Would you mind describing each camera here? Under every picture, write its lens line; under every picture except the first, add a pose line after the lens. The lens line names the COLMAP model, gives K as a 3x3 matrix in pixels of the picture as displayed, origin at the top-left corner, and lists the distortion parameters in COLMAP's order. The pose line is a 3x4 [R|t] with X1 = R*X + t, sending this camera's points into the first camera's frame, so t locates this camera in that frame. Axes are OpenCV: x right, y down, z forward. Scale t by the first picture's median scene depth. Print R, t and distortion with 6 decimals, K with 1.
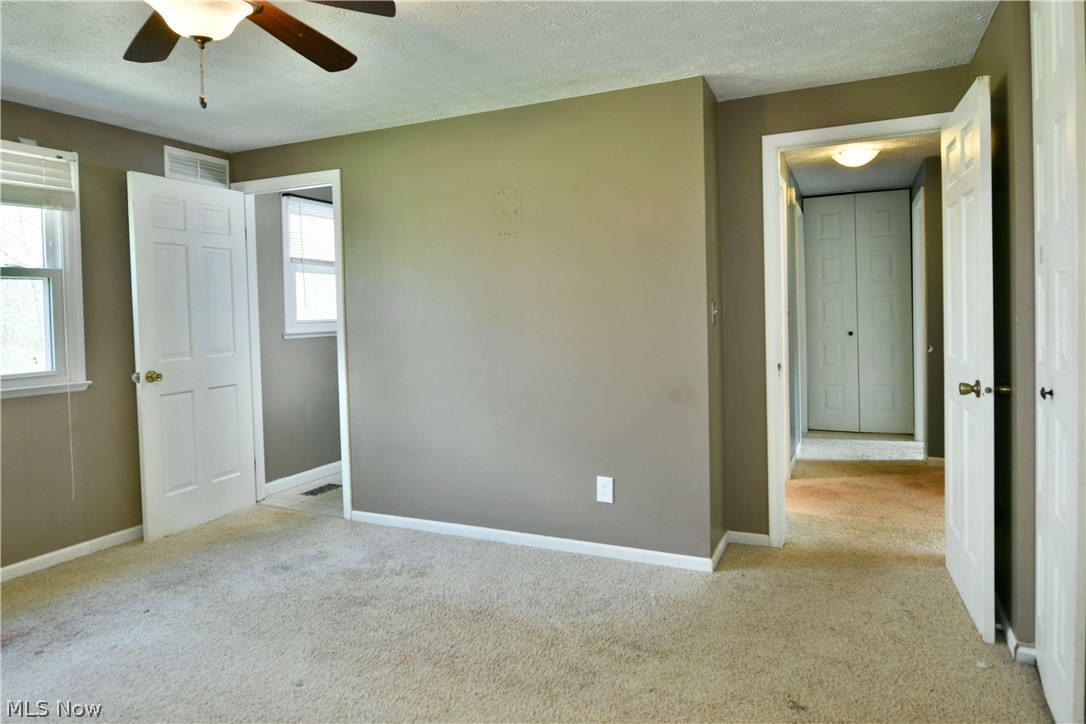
lens RADIAL K [[657.2, 0, 546.9], [0, 657.2, 332.8], [0, 0, 1]] dist [-0.011801, -0.003673]
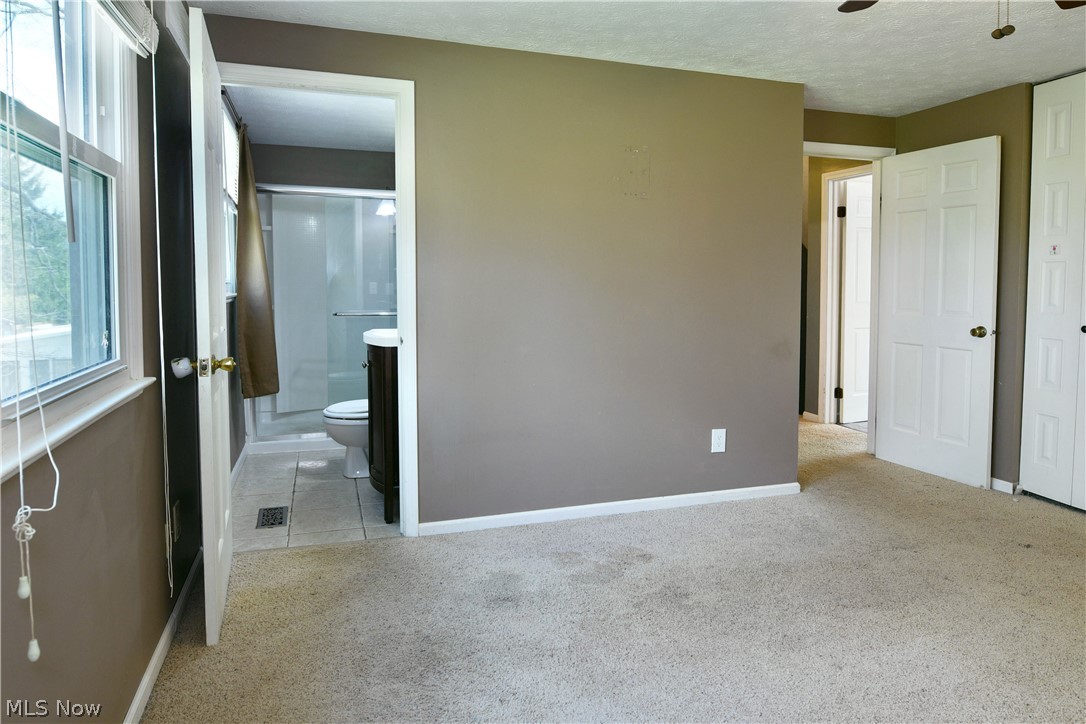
lens RADIAL K [[657.2, 0, 557.8], [0, 657.2, 318.1], [0, 0, 1]] dist [-0.011801, -0.003673]
pose [[0.734871, -0.017273, 0.677987, -0.838325], [0.001570, 0.999716, 0.023768, 0.008574], [-0.678205, -0.016402, 0.734690, 0.379544]]
